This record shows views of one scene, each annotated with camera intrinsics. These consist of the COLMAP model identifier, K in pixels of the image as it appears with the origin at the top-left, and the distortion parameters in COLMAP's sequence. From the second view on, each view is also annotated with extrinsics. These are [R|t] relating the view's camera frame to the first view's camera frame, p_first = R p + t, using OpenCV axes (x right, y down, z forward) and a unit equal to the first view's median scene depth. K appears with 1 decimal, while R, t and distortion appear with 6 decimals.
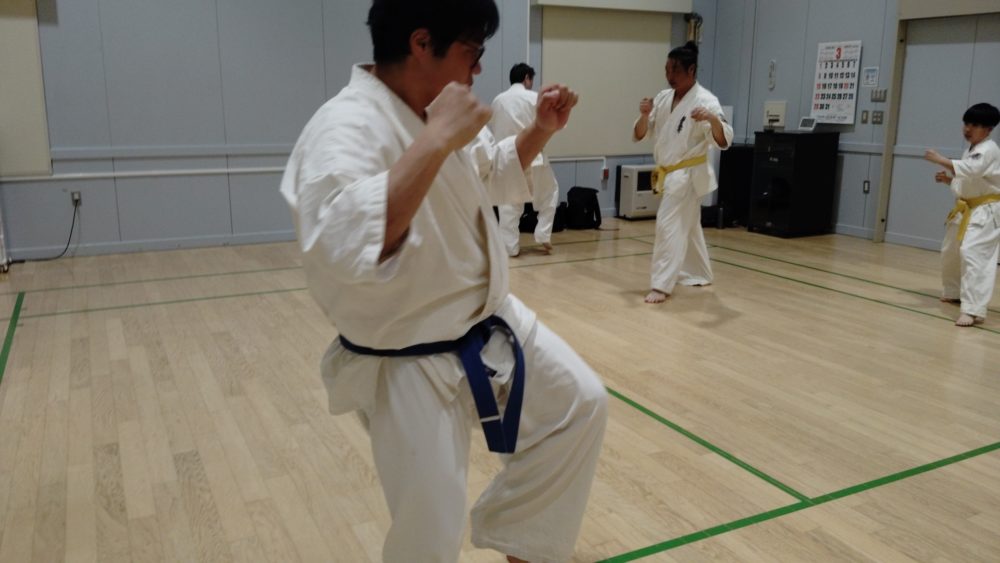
lens RADIAL K [[809.7, 0, 498.2], [0, 809.7, 287.1], [0, 0, 1]] dist [0.077284, -0.136041]
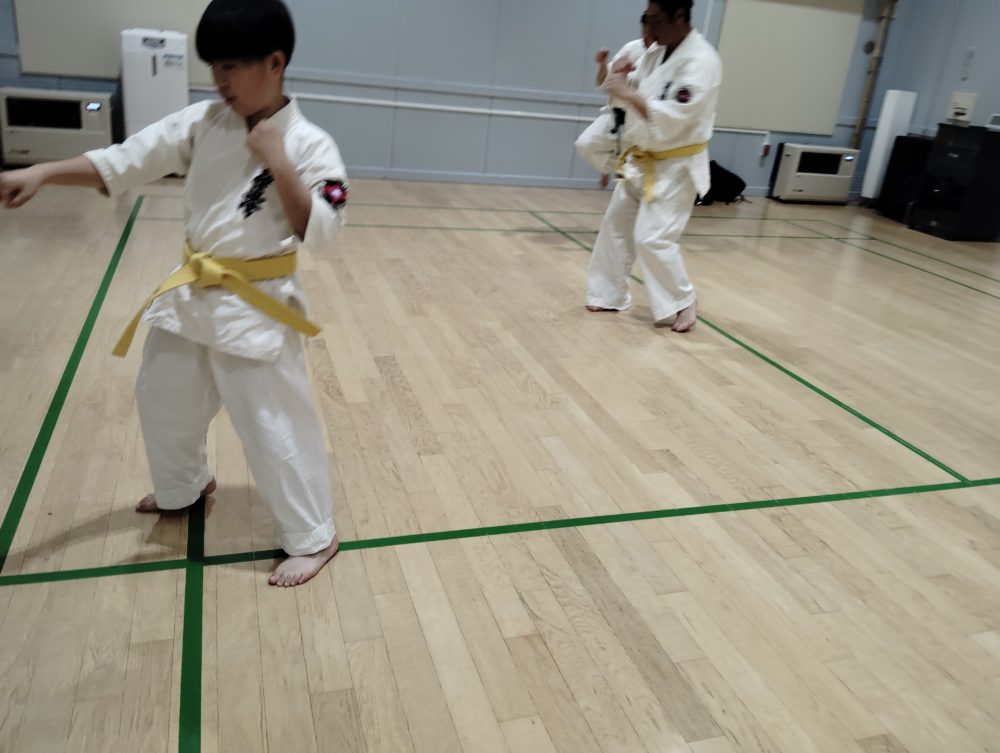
lens RADIAL K [[808.6, 0, 504.5], [0, 808.6, 375.9], [0, 0, 1]] dist [0.102381, -0.182256]
pose [[0.984640, 0.143141, -0.099971, -0.077853], [-0.126935, 0.980036, 0.153024, 0.027853], [0.119880, -0.137983, 0.983153, -0.054855]]
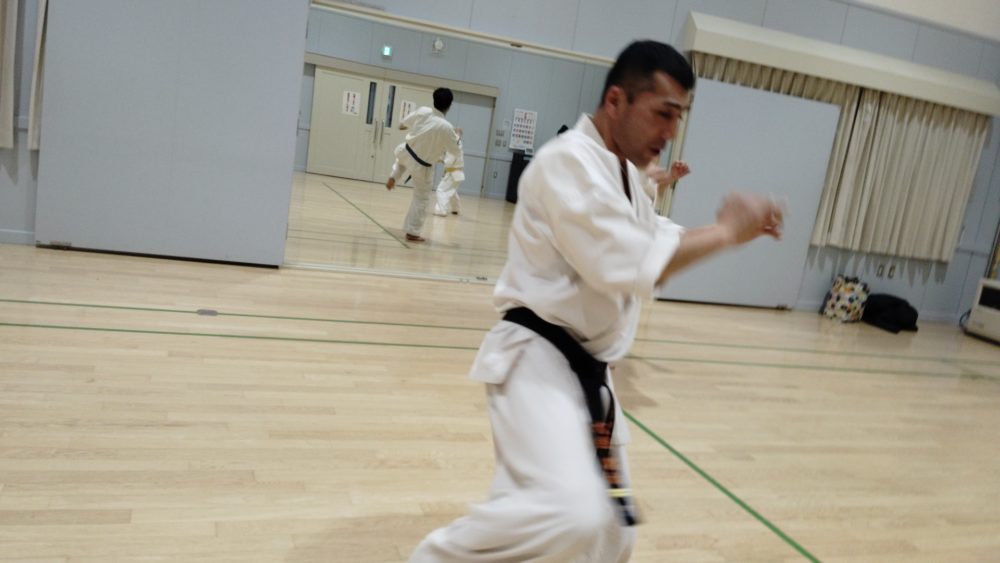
lens RADIAL K [[806.3, 0, 495.4], [0, 806.3, 273.6], [0, 0, 1]] dist [0.098237, -0.185343]
pose [[-0.115099, 0.150662, -0.981862, 0.865049], [-0.374746, 0.908810, 0.183383, -0.062813], [0.919955, 0.389056, -0.048143, 0.330882]]
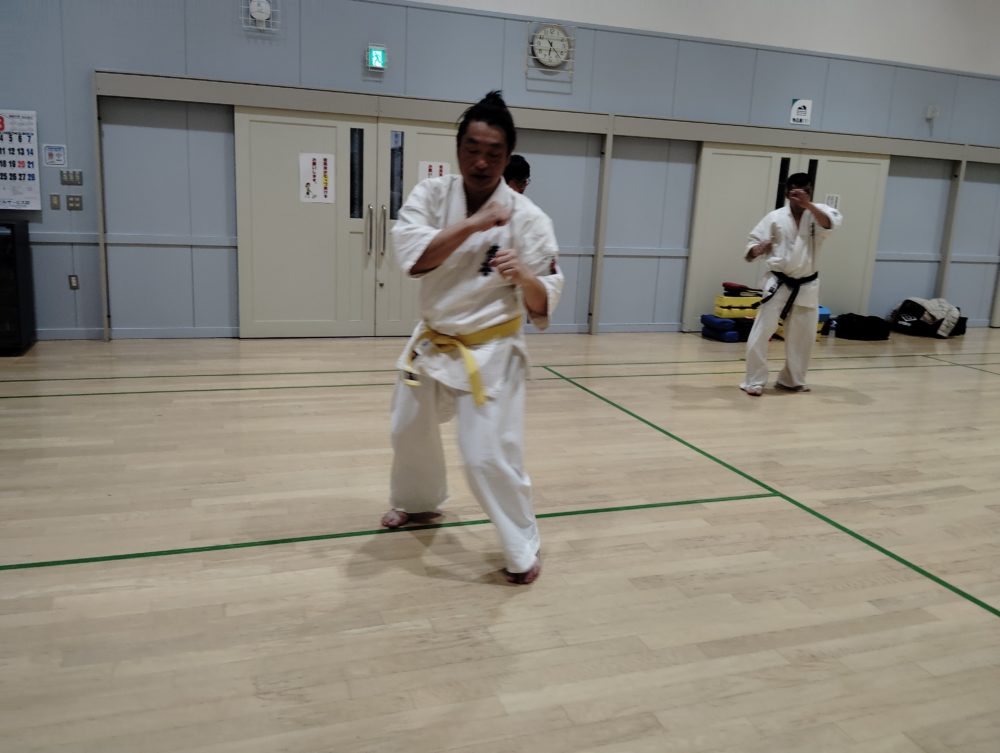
lens RADIAL K [[801.9, 0, 501.1], [0, 801.9, 389.2], [0, 0, 1]] dist [0.094836, -0.169360]
pose [[0.131437, -0.222649, 0.965998, -0.647482], [0.185417, 0.962776, 0.196678, -0.180098], [-0.973830, 0.153261, 0.167827, 0.781693]]
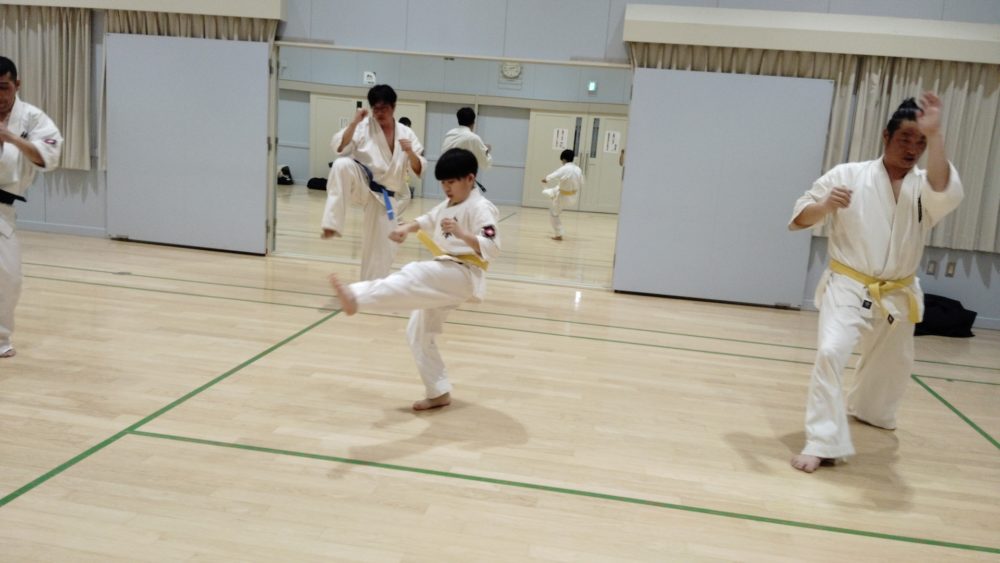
lens RADIAL K [[813.2, 0, 506.5], [0, 813.2, 255.9], [0, 0, 1]] dist [0.110176, -0.191671]
pose [[-0.570296, 0.070683, -0.818393, 0.680681], [-0.265148, 0.927122, 0.264841, -0.296734], [0.777470, 0.368033, -0.509993, 1.280377]]
